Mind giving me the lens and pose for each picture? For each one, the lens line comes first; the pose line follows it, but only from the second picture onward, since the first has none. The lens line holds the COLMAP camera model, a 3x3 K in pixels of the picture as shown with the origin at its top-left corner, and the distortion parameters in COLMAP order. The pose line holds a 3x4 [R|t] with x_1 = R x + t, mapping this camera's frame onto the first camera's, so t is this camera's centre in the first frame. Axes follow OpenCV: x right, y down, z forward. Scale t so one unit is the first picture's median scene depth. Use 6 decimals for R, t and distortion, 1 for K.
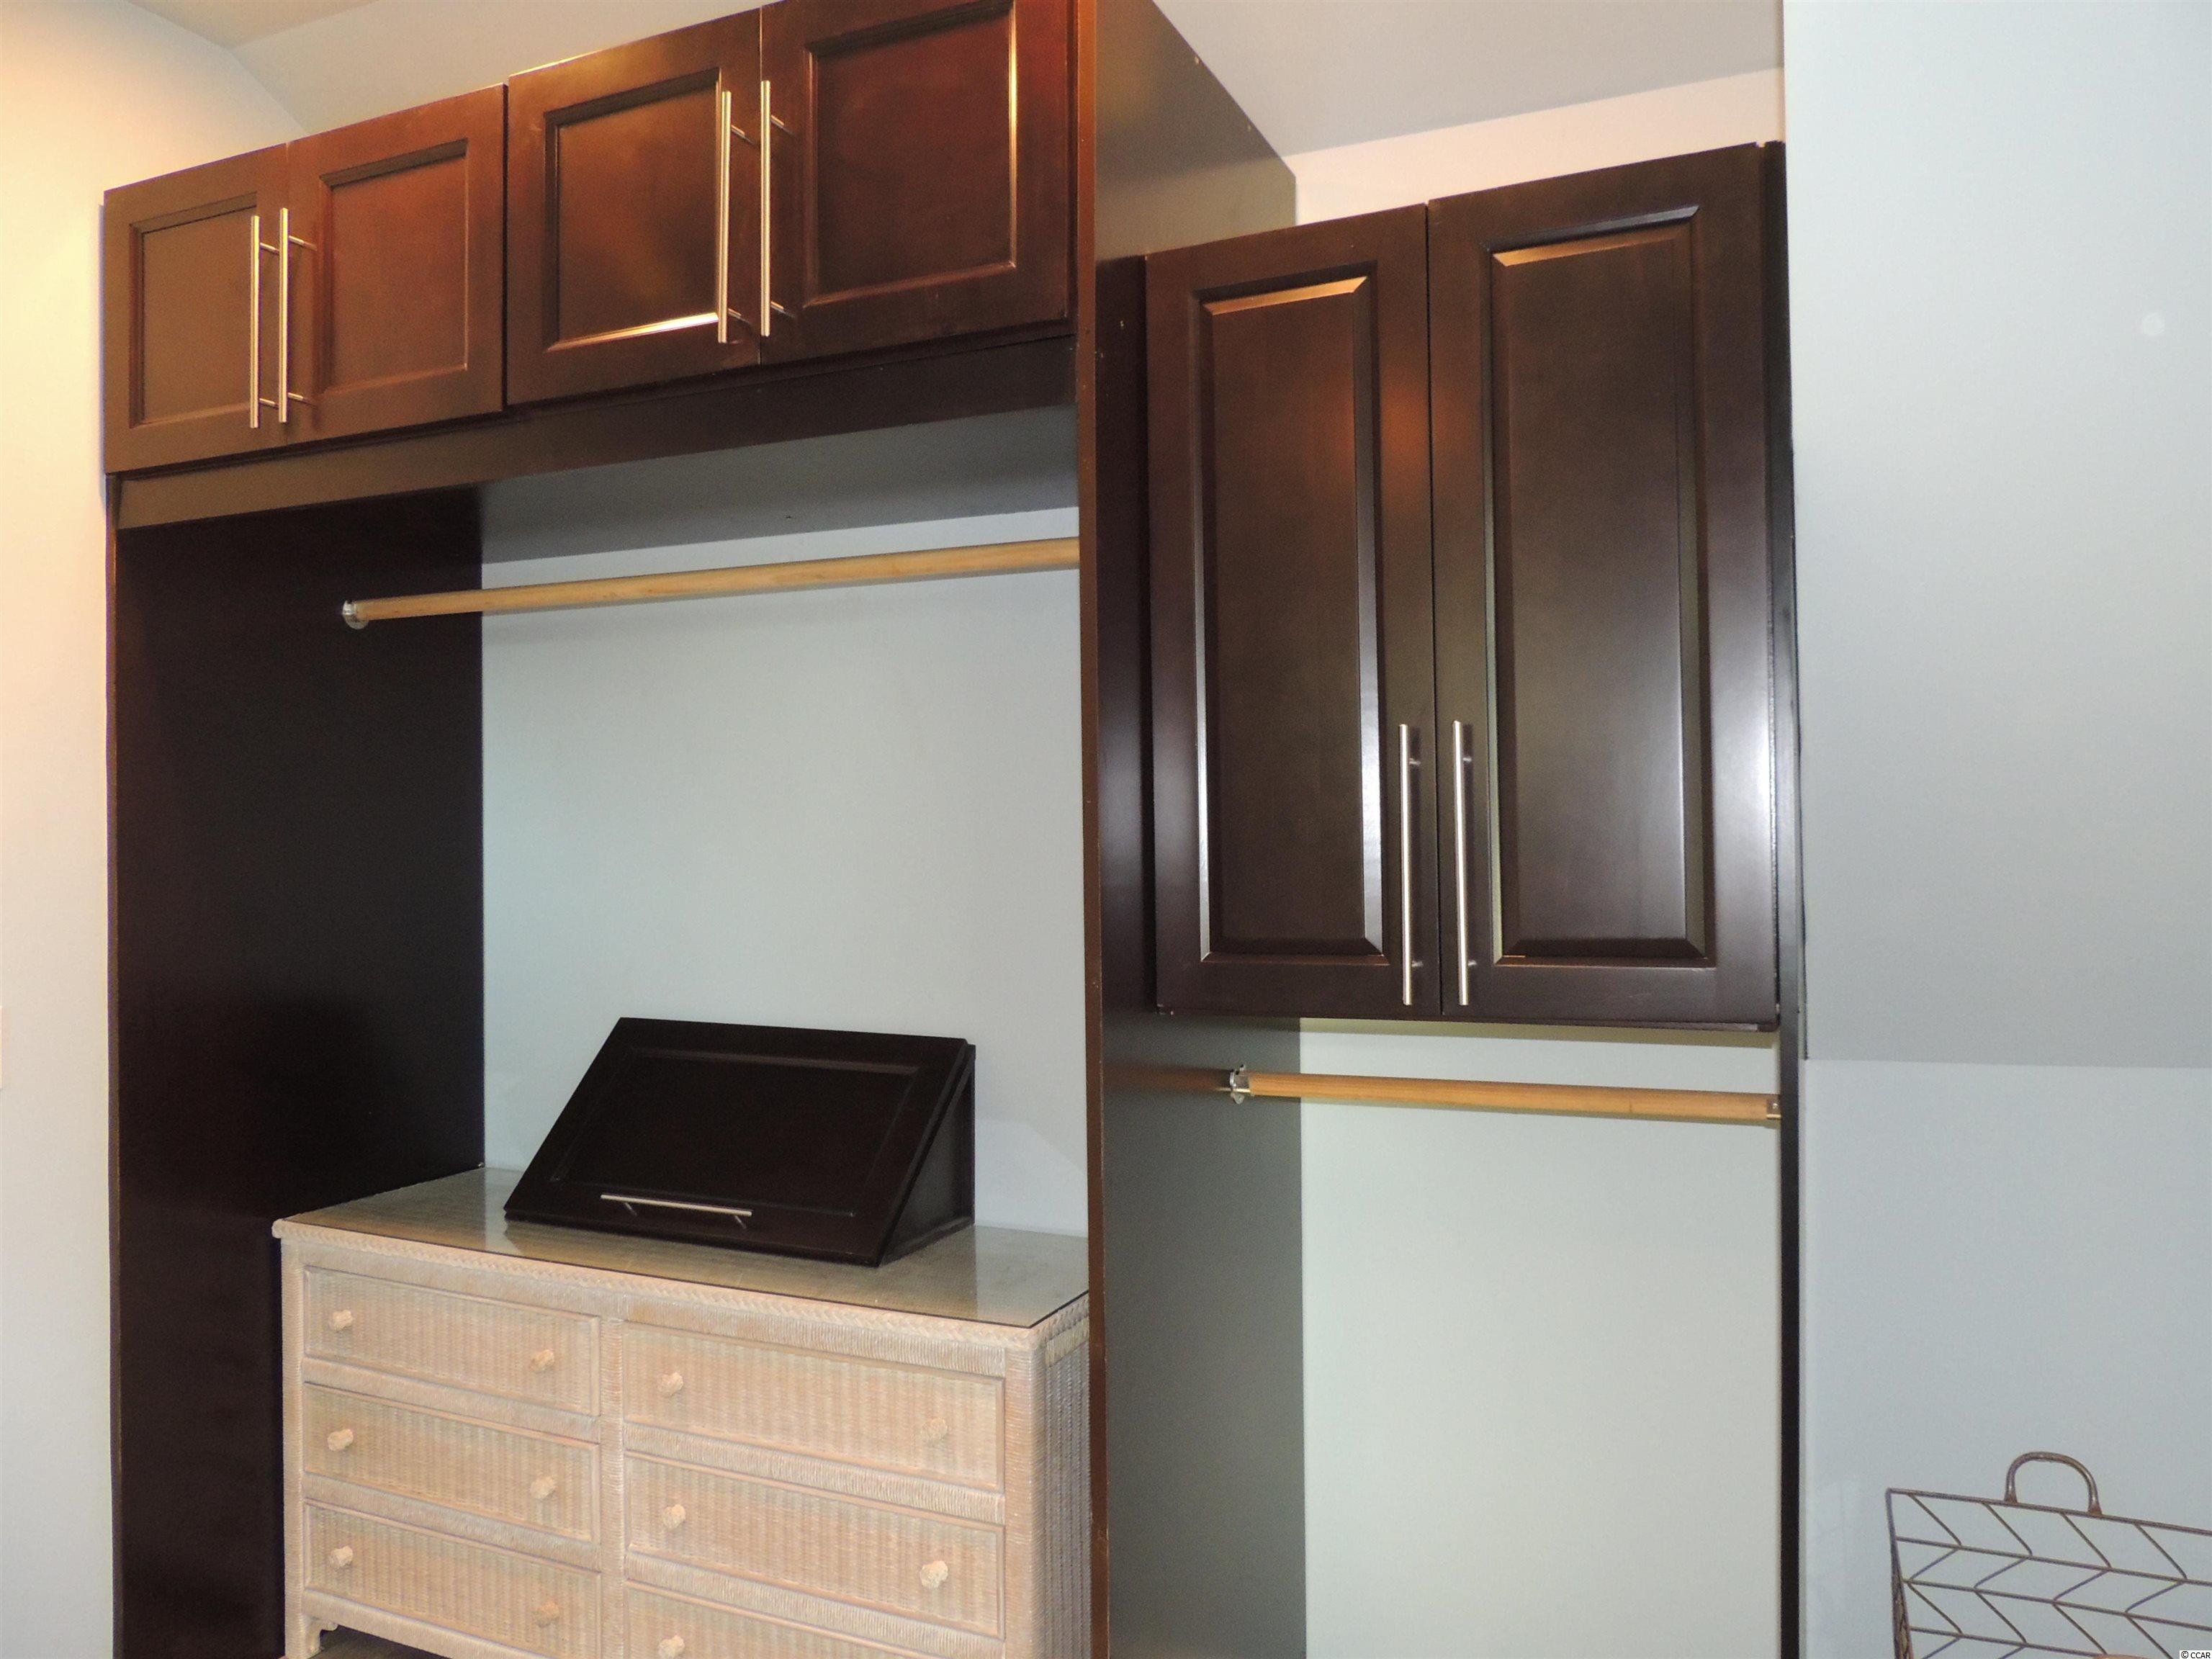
lens RADIAL K [[1575.5, 0, 1104.2], [0, 1575.5, 826.1], [0, 0, 1]] dist [-0.020469, 0.002855]
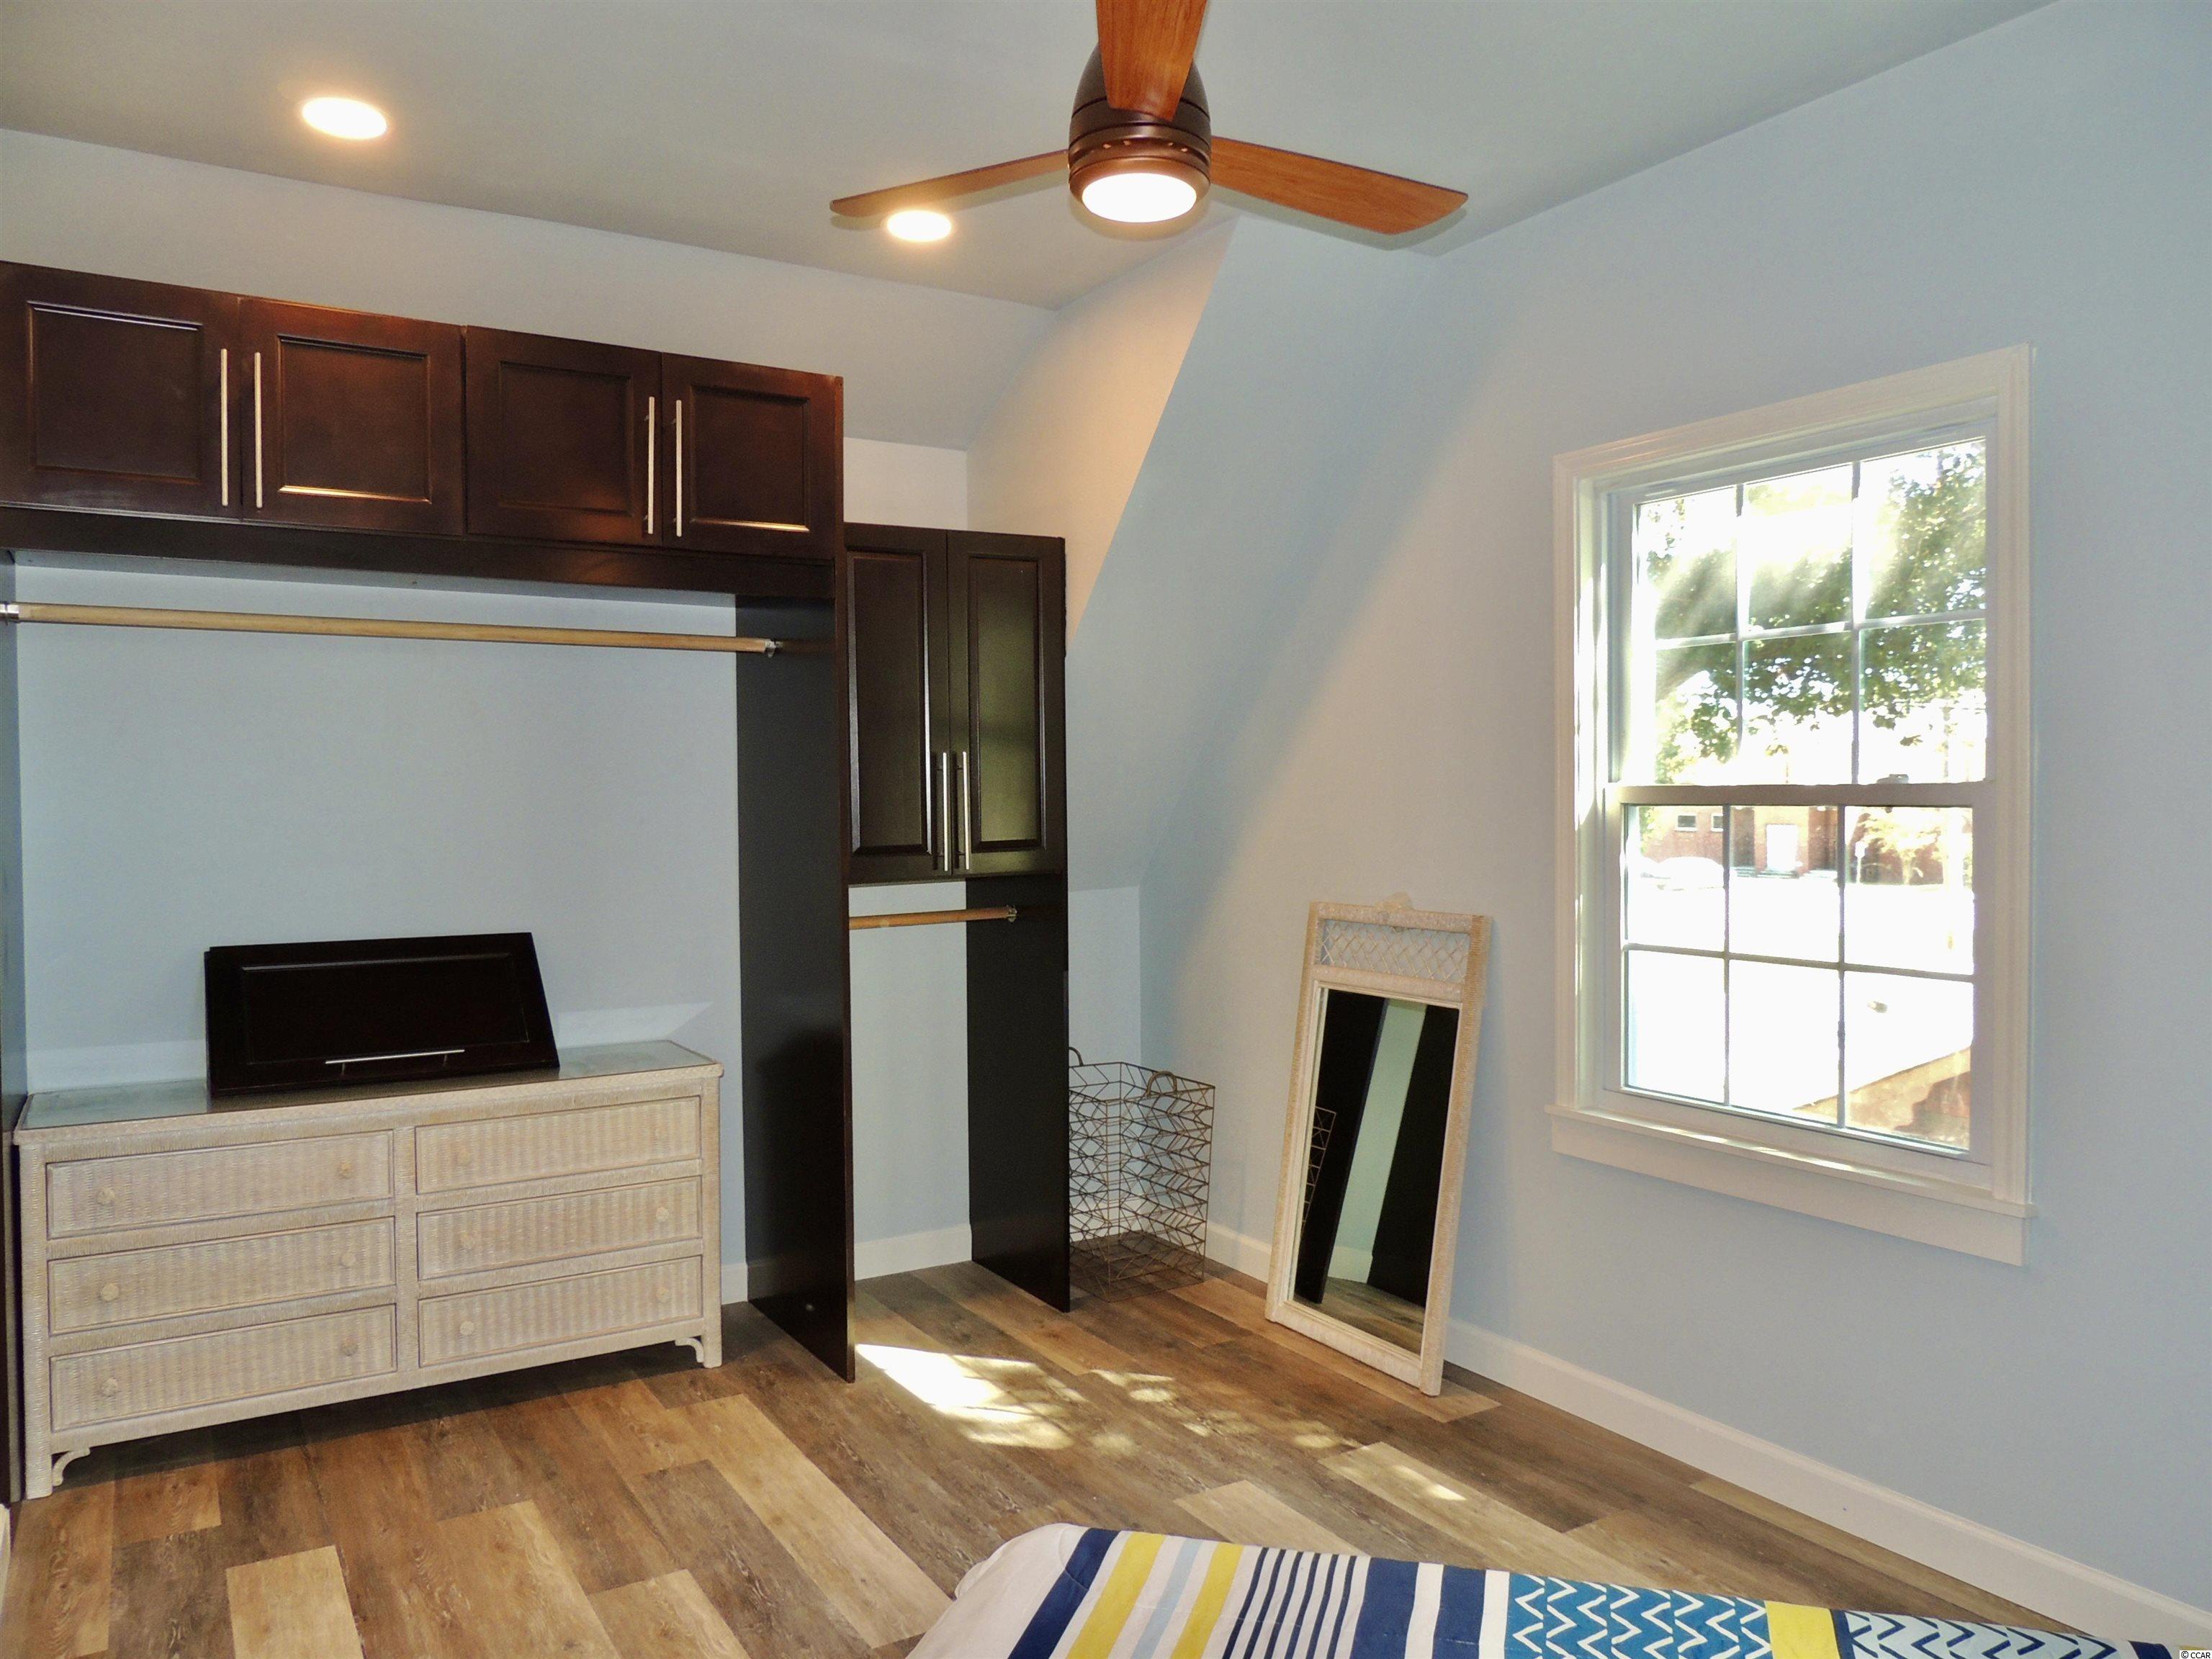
lens RADIAL K [[1575.5, 0, 1109.5], [0, 1575.5, 824.9], [0, 0, 1]] dist [-0.020469, 0.002855]
pose [[0.556487, -0.013404, 0.830748, -1.269444], [0.003525, 0.999899, 0.013772, 0.009860], [-0.830849, -0.004736, 0.556478, -0.408542]]
